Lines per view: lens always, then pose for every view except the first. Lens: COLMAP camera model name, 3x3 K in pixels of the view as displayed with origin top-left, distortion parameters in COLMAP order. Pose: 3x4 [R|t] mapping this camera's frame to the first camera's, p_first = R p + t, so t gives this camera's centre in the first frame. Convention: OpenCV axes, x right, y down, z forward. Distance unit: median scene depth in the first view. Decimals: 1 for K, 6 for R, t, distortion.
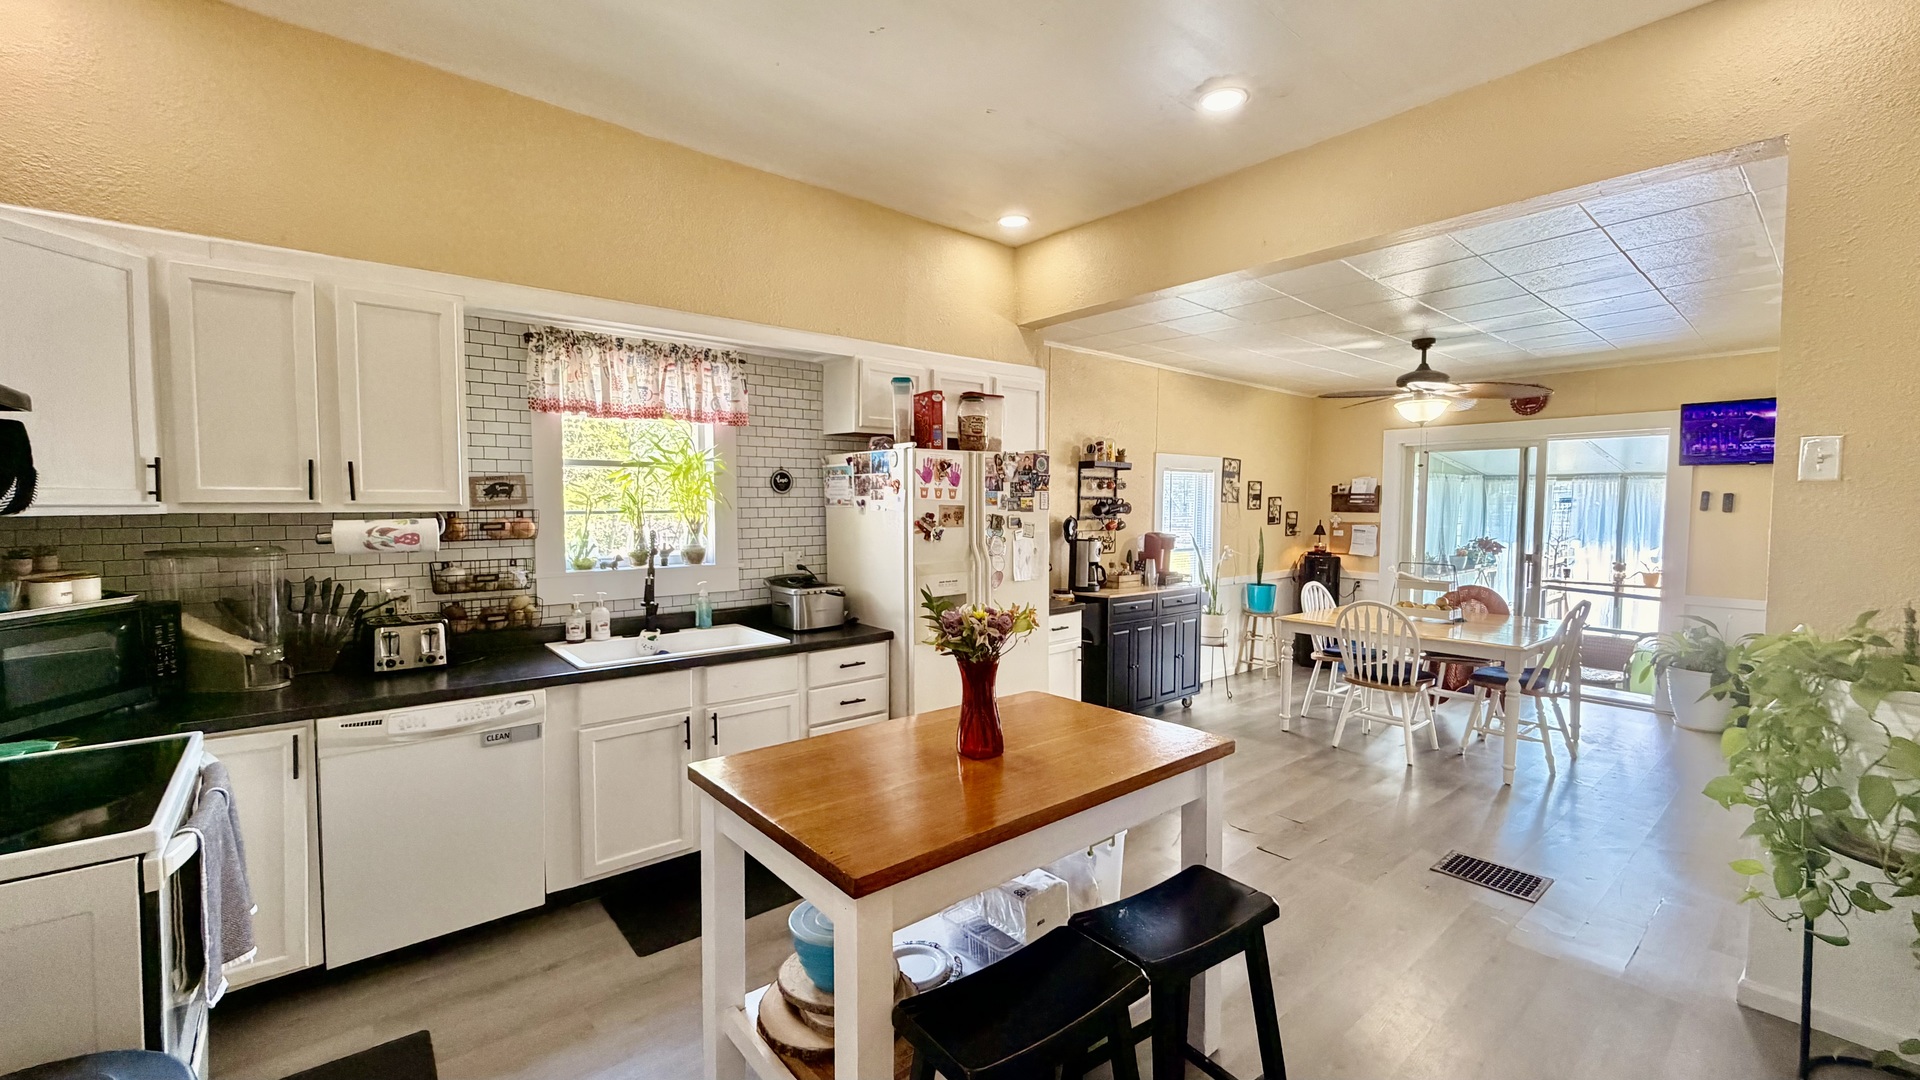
lens RADIAL K [[768.1, 0, 962.9], [0, 768.1, 539.3], [0, 0, 1]] dist [0.002941, -0.000377]
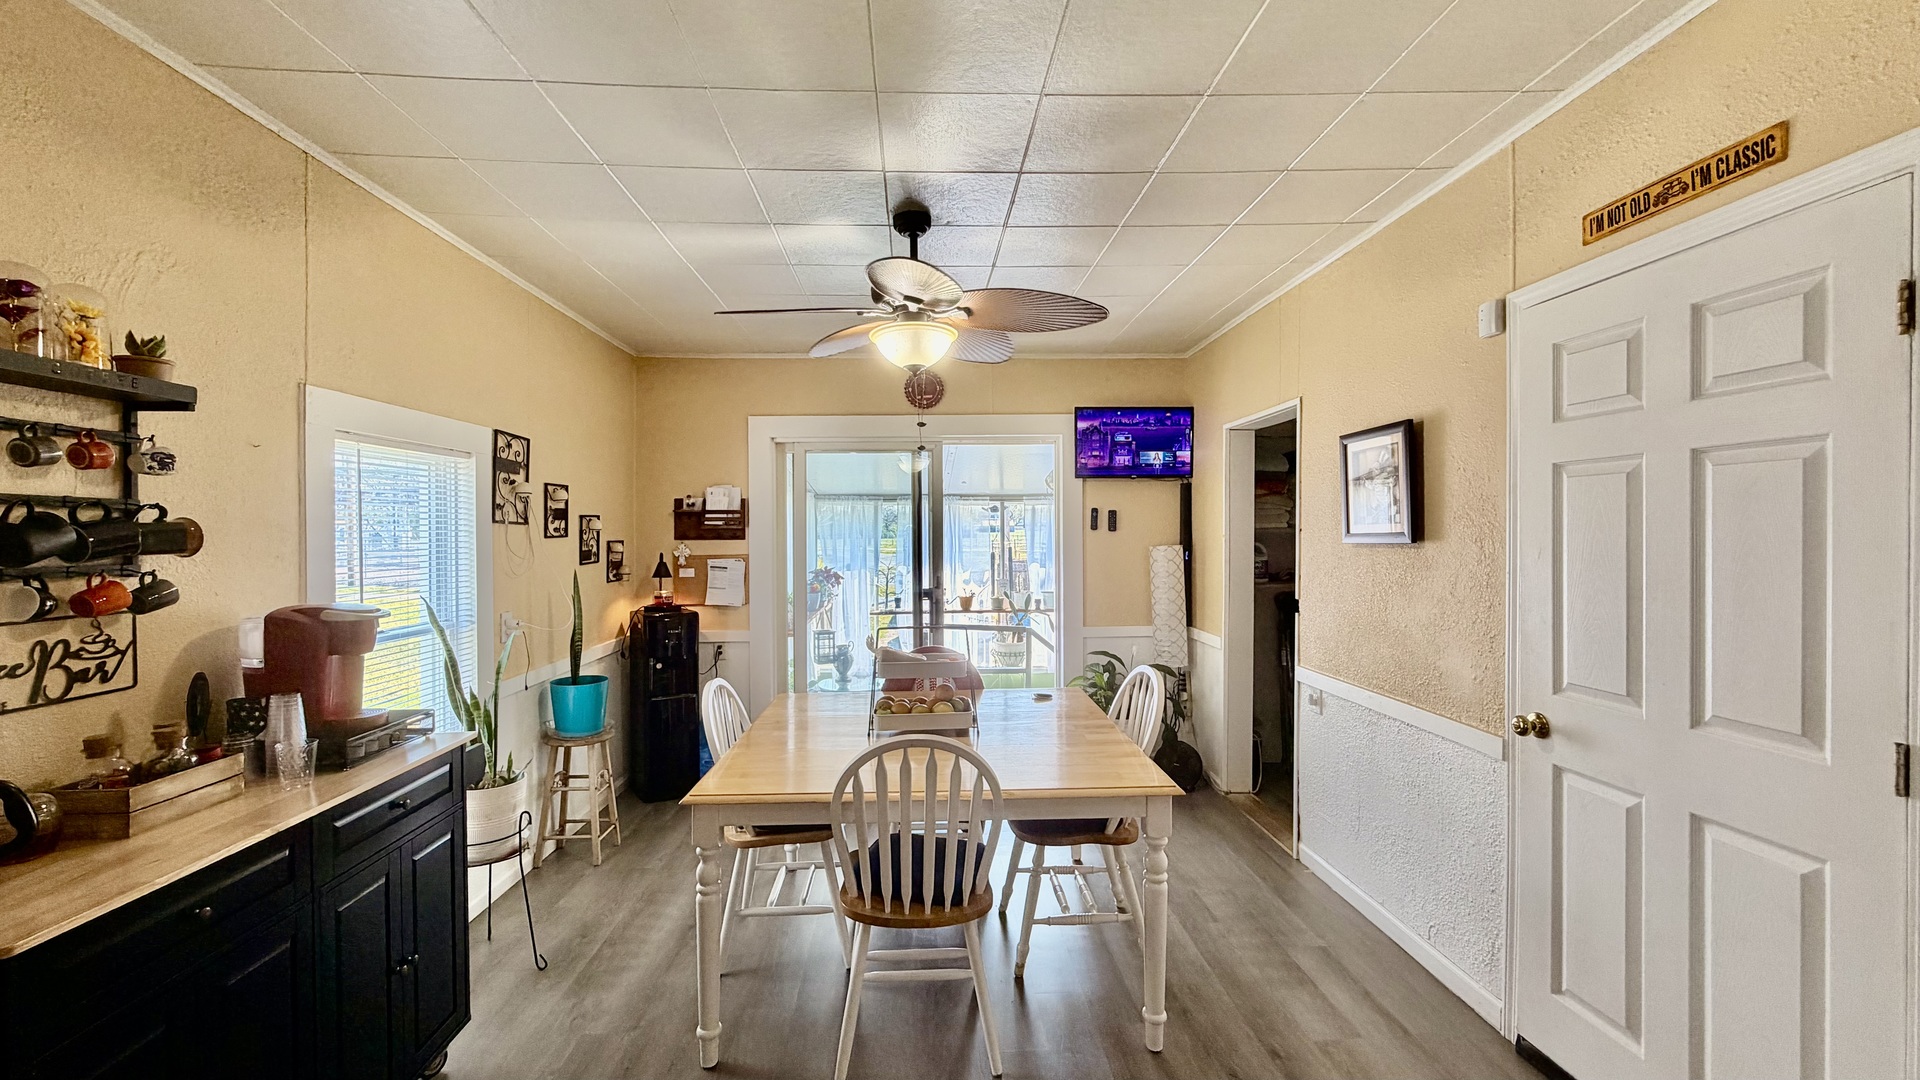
lens RADIAL K [[768.1, 0, 951.8], [0, 768.1, 537.5], [0, 0, 1]] dist [0.002941, -0.000377]
pose [[0.613123, -0.015727, 0.789831, 0.225600], [0.049405, 0.998608, -0.018467, -0.027582], [-0.788441, 0.050344, 0.613046, 0.811230]]
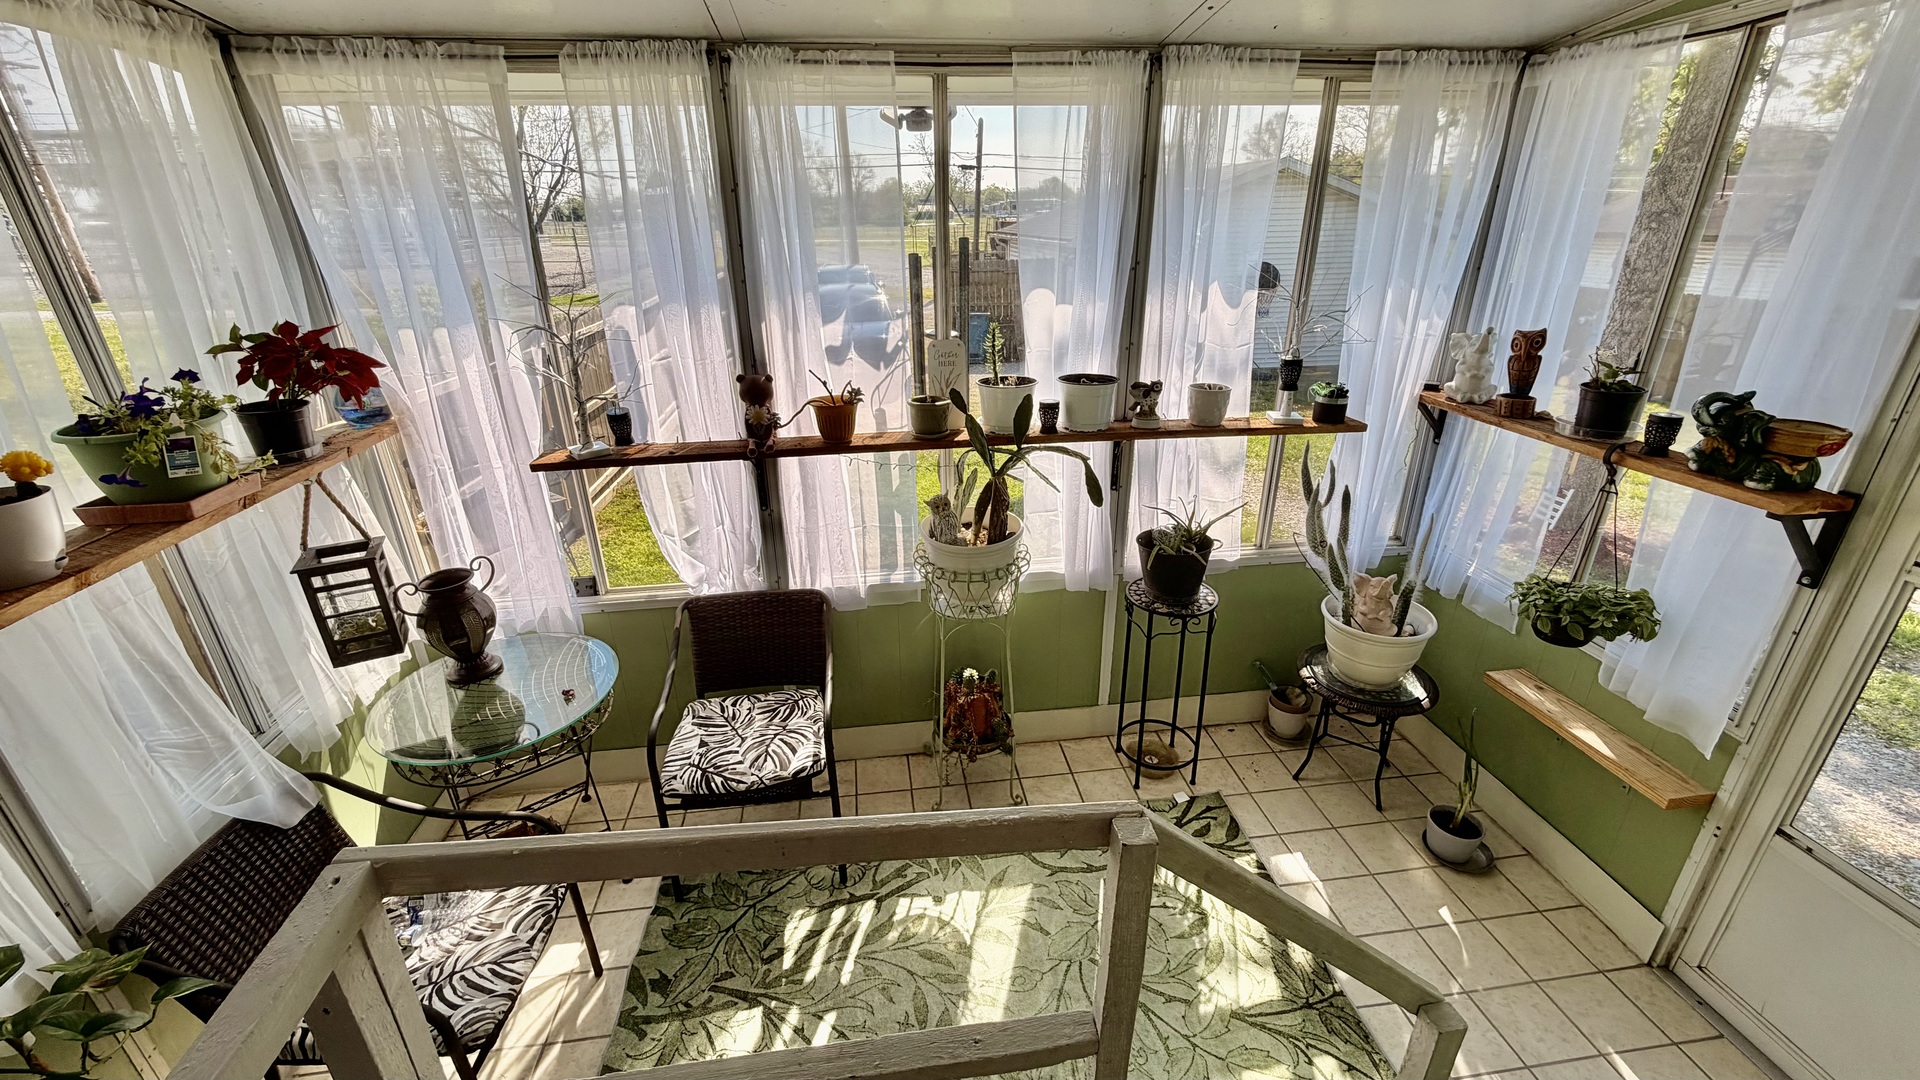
lens RADIAL K [[768.1, 0, 964.9], [0, 768.1, 539.1], [0, 0, 1]] dist [0.002941, -0.000377]
pose [[0.542835, -0.346748, 0.764915, 1.289378], [0.061423, 0.924740, 0.375610, -0.039214], [-0.837590, -0.156911, 0.523280, 1.524167]]
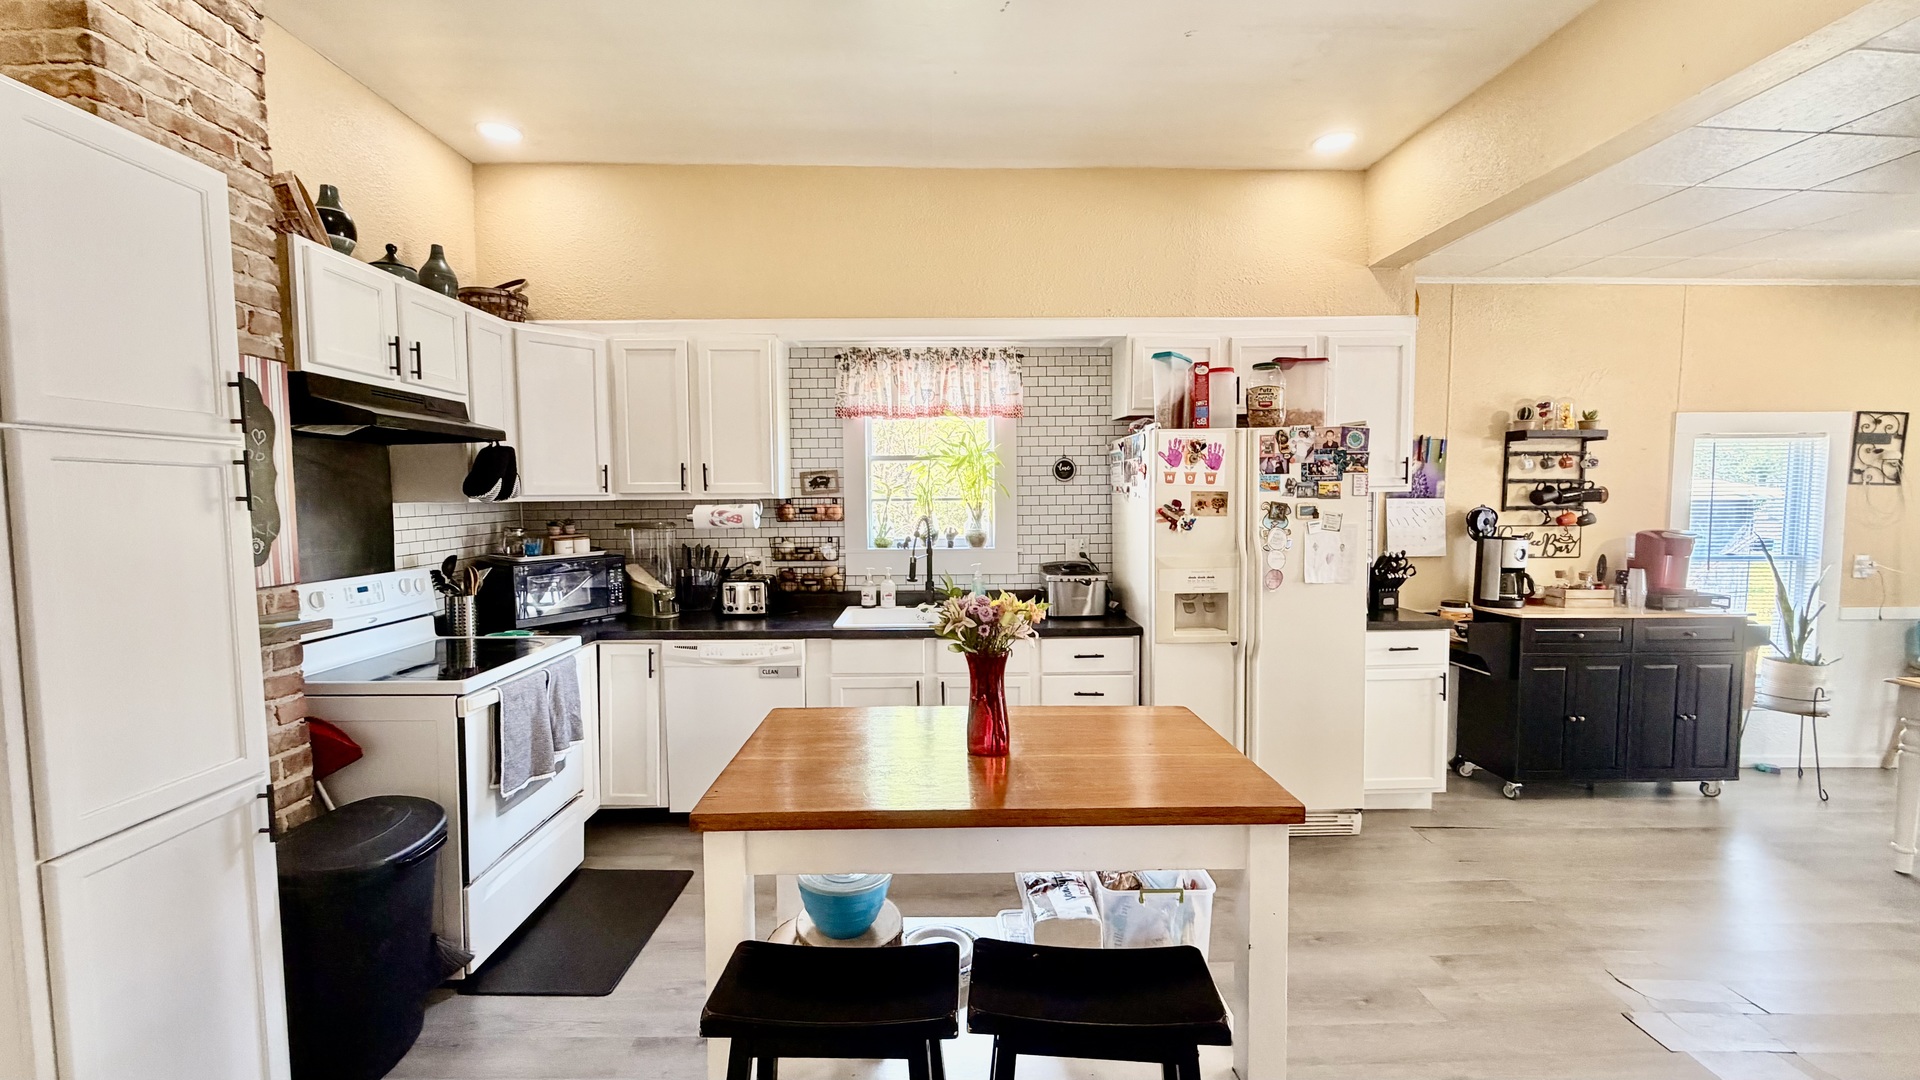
lens RADIAL K [[768.1, 0, 956.0], [0, 768.1, 541.8], [0, 0, 1]] dist [0.002941, -0.000377]
pose [[0.777015, 0.031829, -0.628677, 0.282503], [-0.023017, 0.999490, 0.022155, 0.000766], [0.629062, -0.002745, 0.777351, 0.117714]]
